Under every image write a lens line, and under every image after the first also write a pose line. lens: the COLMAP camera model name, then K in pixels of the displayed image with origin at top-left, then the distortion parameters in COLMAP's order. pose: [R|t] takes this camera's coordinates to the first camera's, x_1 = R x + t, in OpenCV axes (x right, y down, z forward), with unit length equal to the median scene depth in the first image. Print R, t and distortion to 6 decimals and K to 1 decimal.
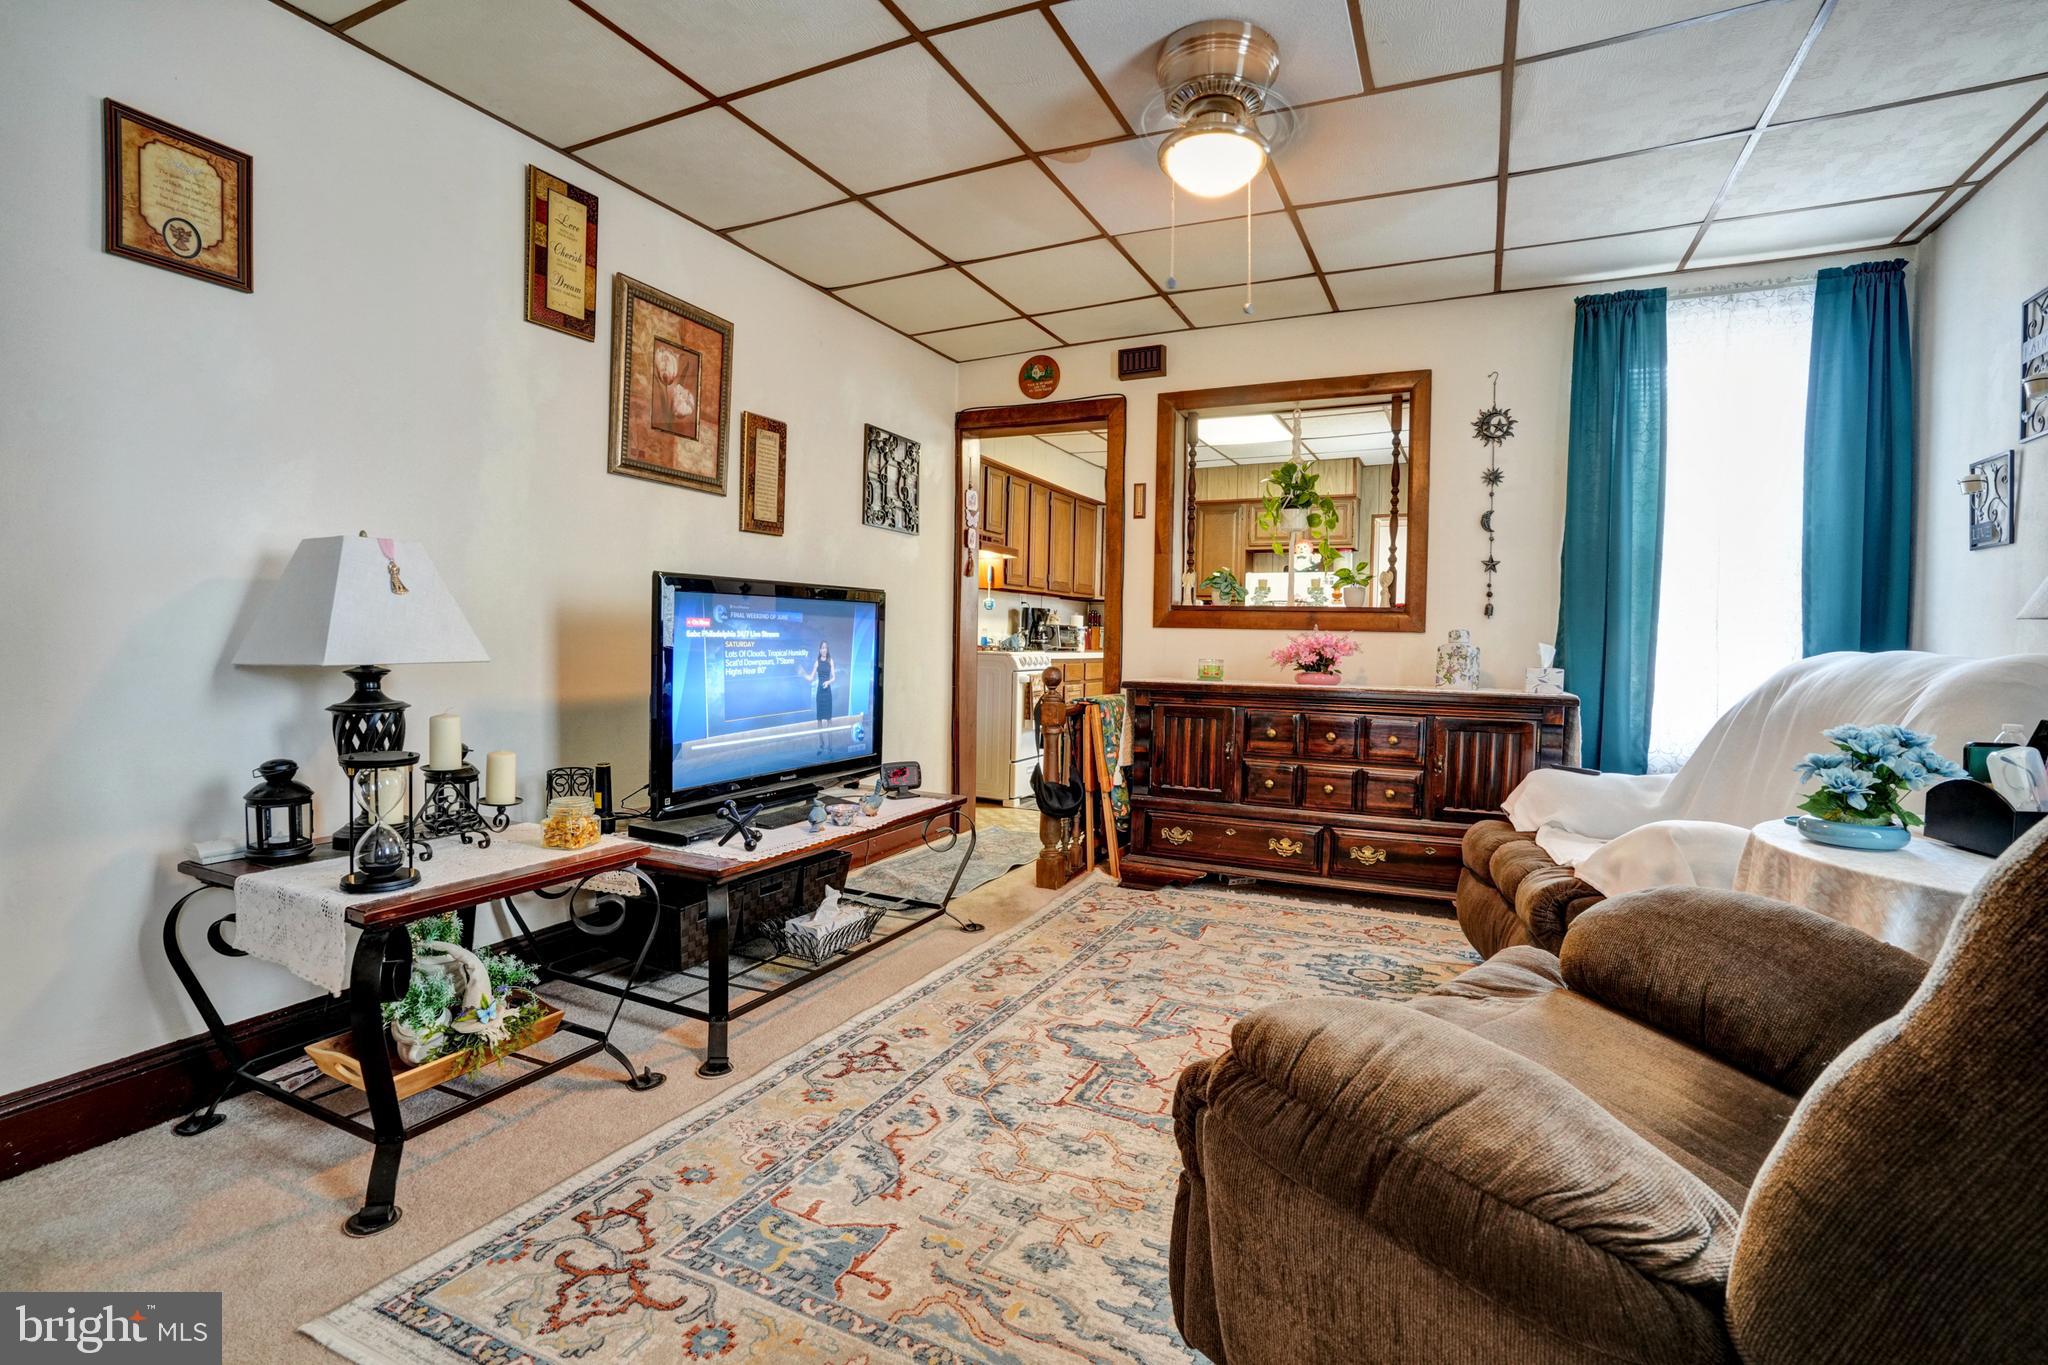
lens RADIAL K [[950.9, 0, 1014.2], [0, 950.9, 680.3], [0, 0, 1]] dist [-0.049541, 0.018262]
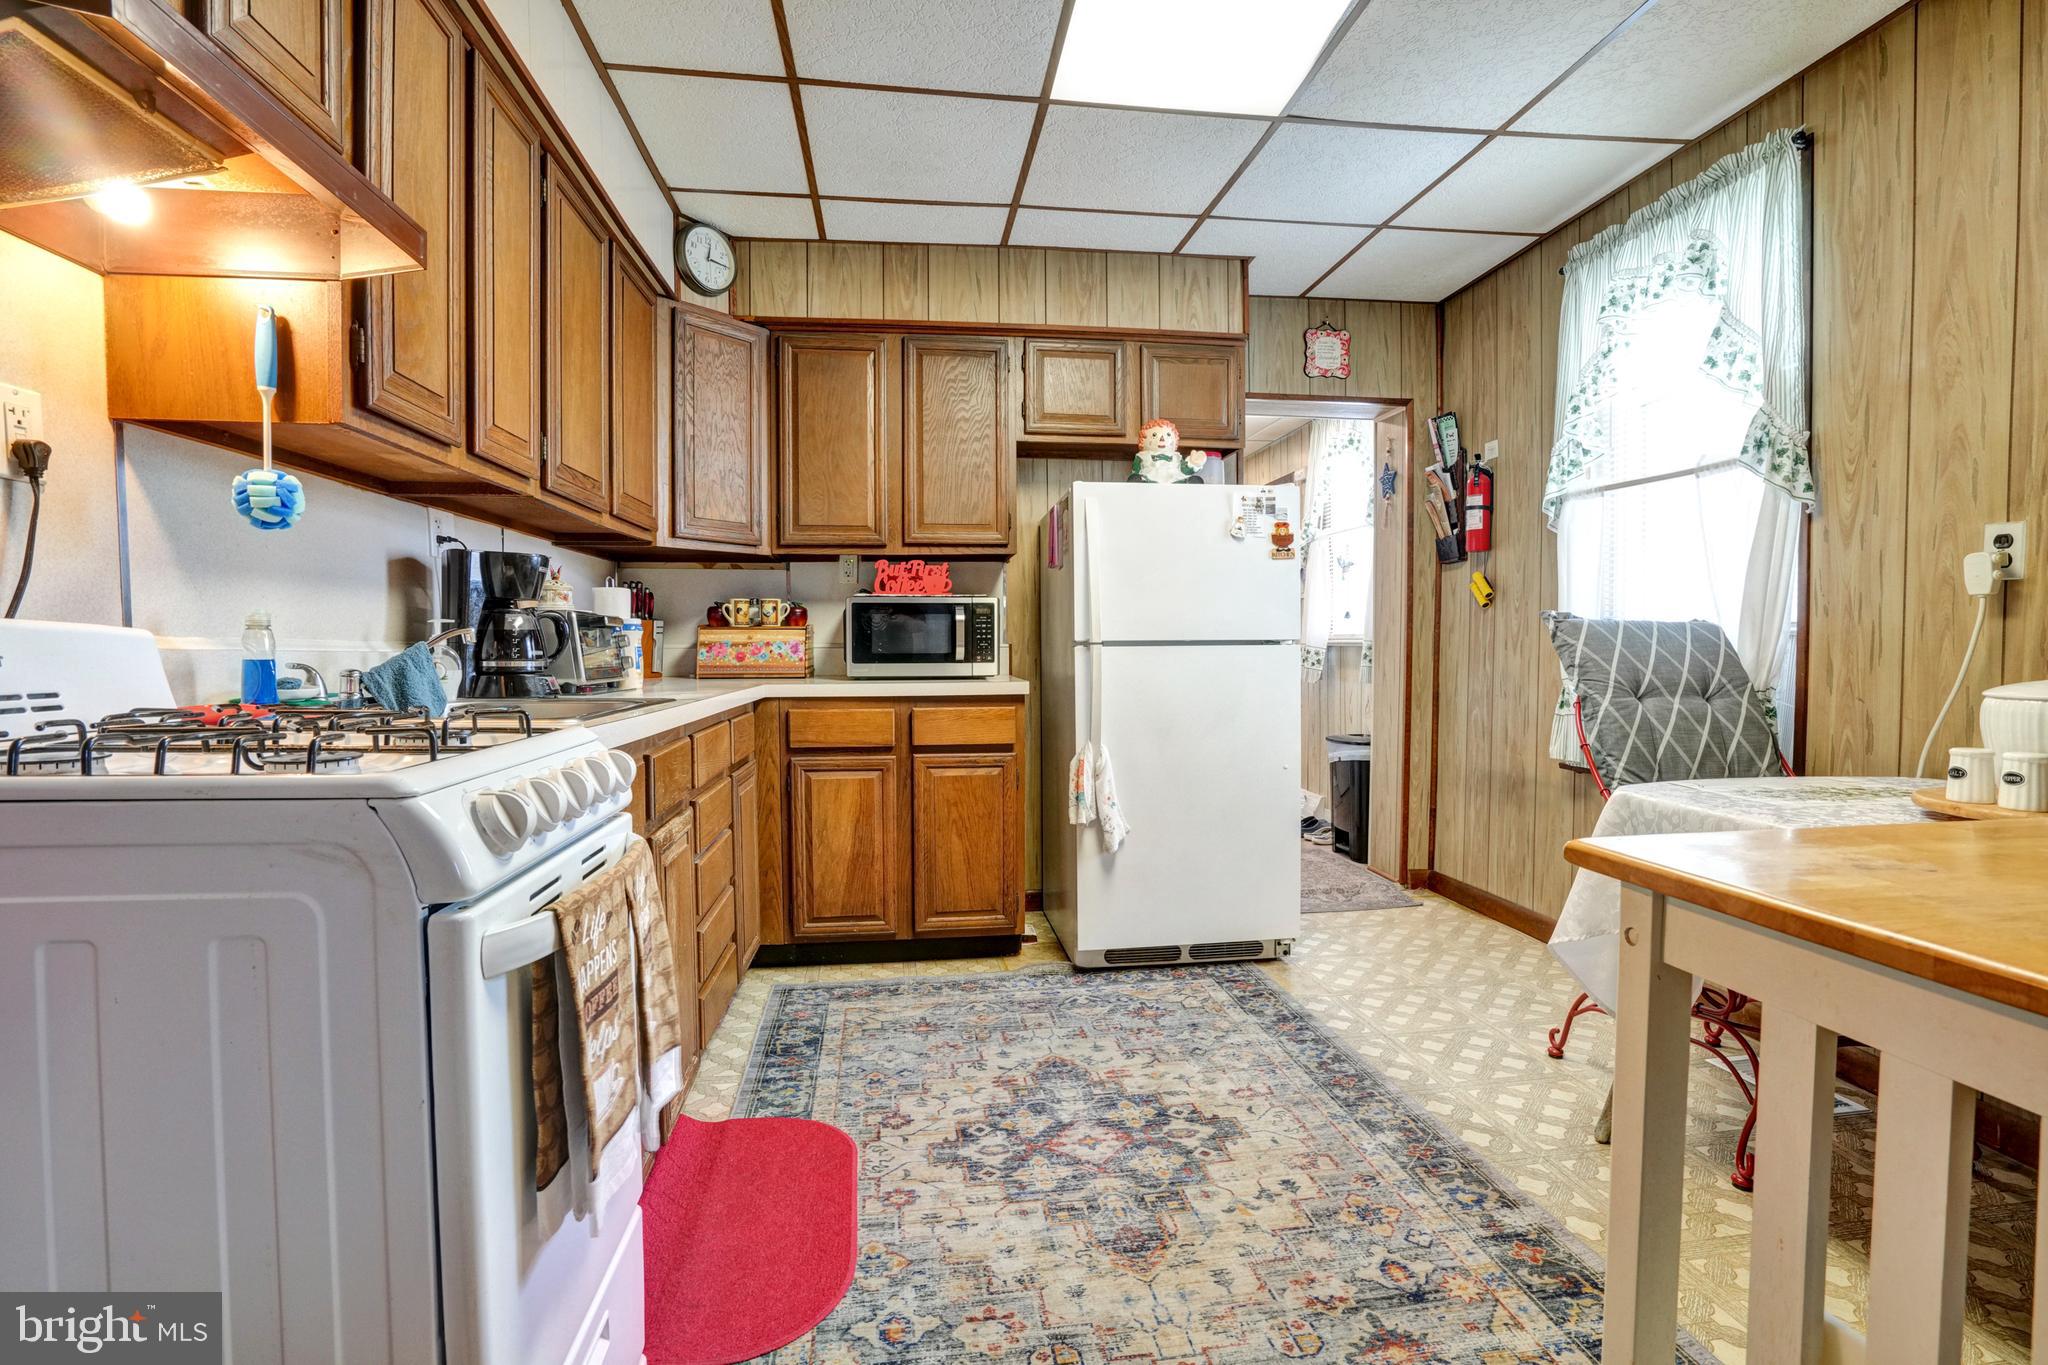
lens RADIAL K [[950.9, 0, 1035.4], [0, 950.9, 681.2], [0, 0, 1]] dist [-0.049541, 0.018262]
pose [[0.830502, -0.039821, 0.555590, -0.002727], [0.039737, 0.999136, 0.012212, -0.067223], [-0.555596, 0.011935, 0.831367, 1.342404]]
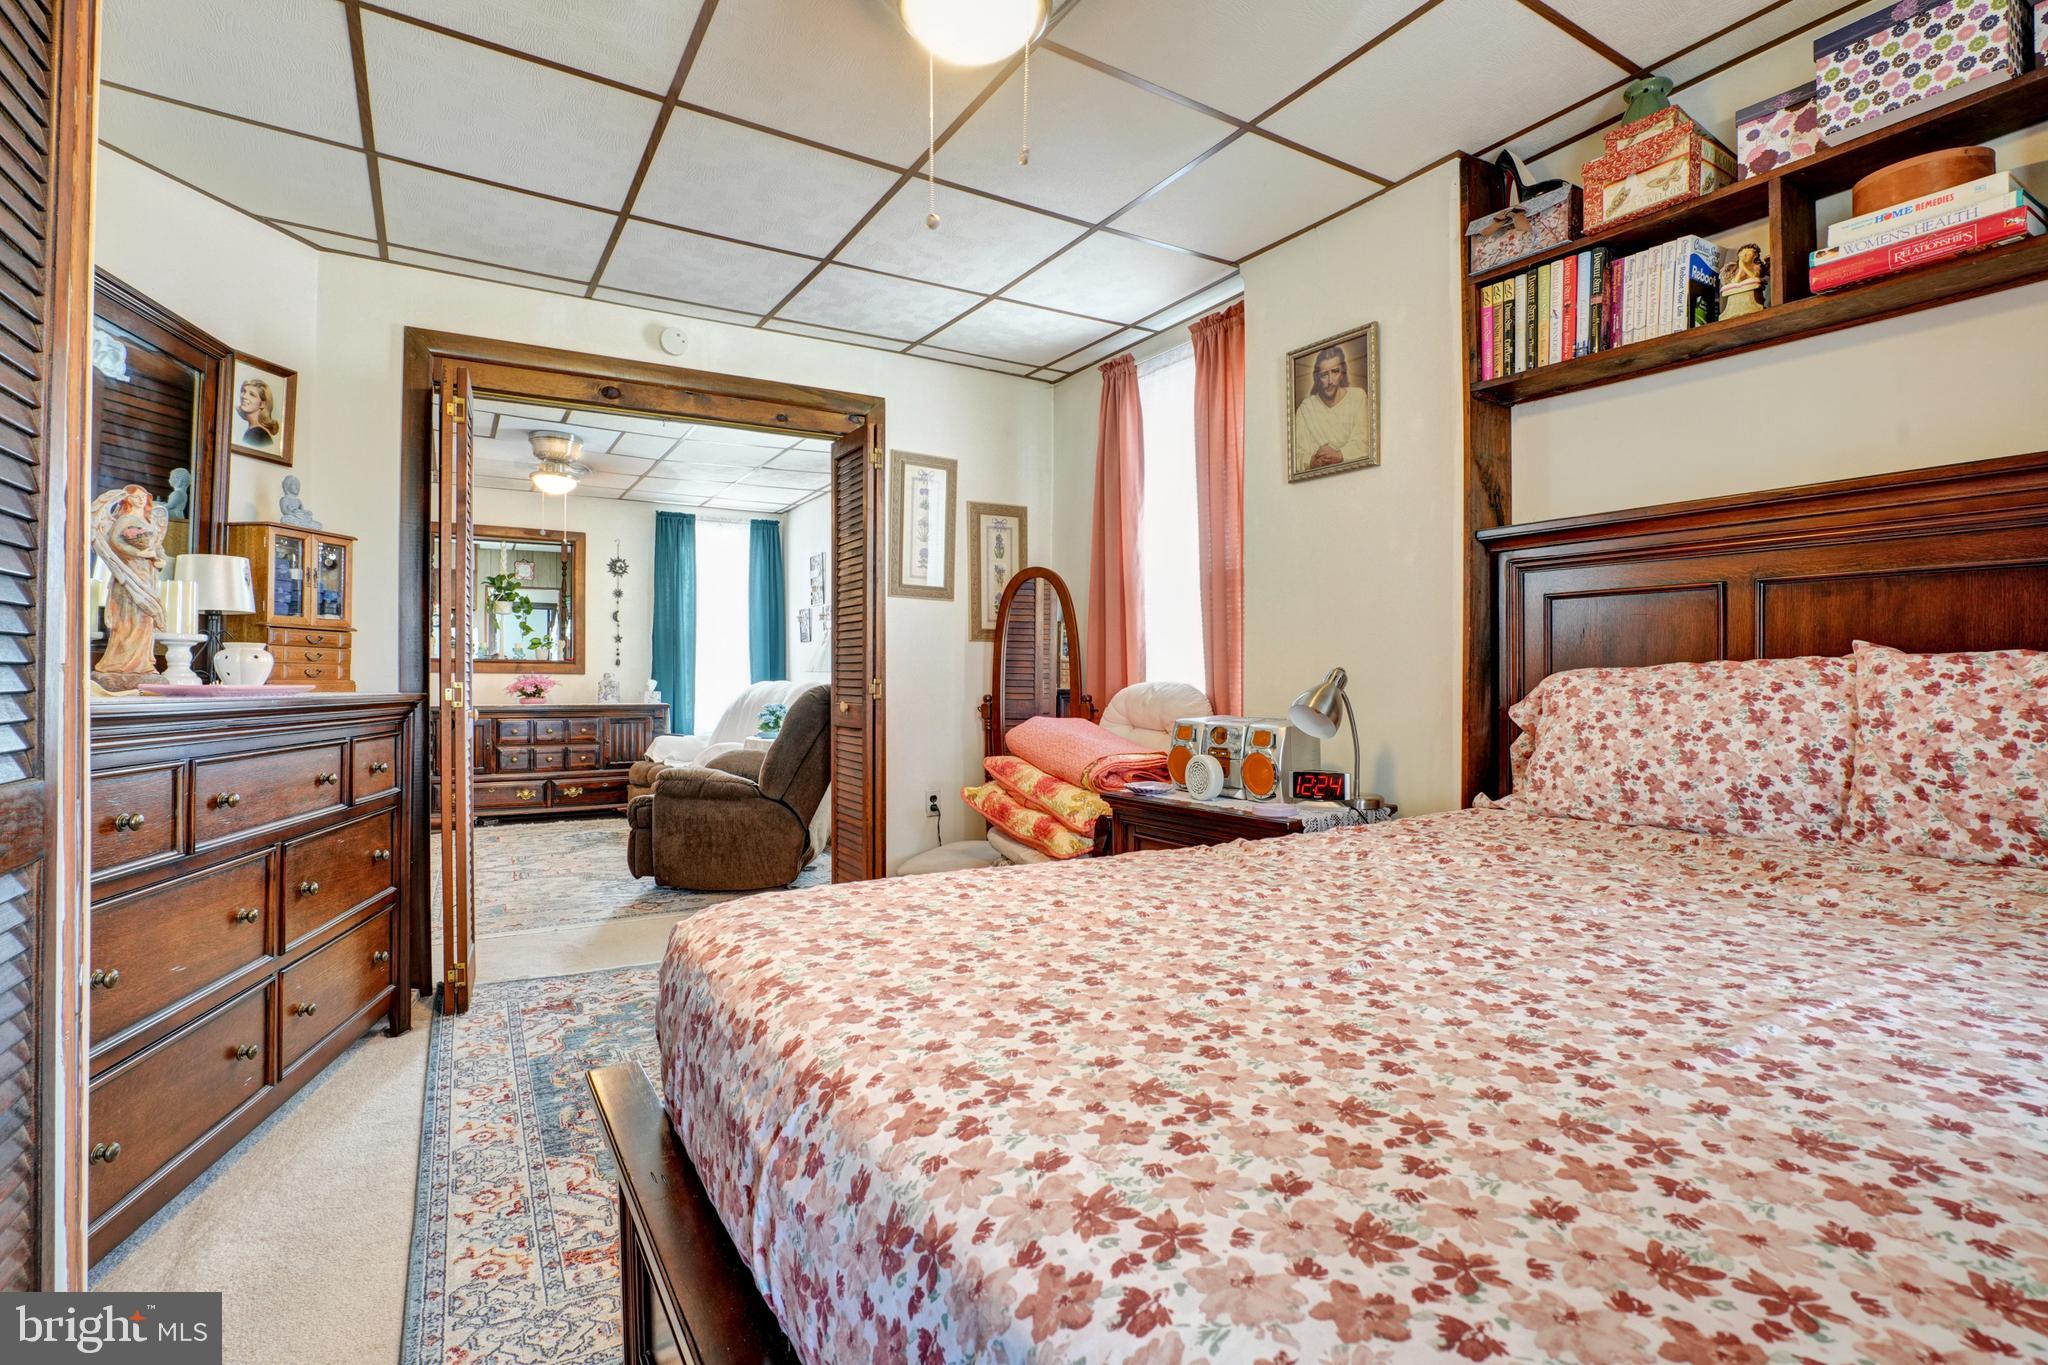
lens RADIAL K [[950.9, 0, 1026.6], [0, 950.9, 686.1], [0, 0, 1]] dist [-0.049541, 0.018262]
pose [[0.537258, -0.019969, 0.843181, -0.725697], [0.044394, 0.999003, -0.004627, 0.021447], [-0.842248, 0.039918, 0.537610, -0.798556]]
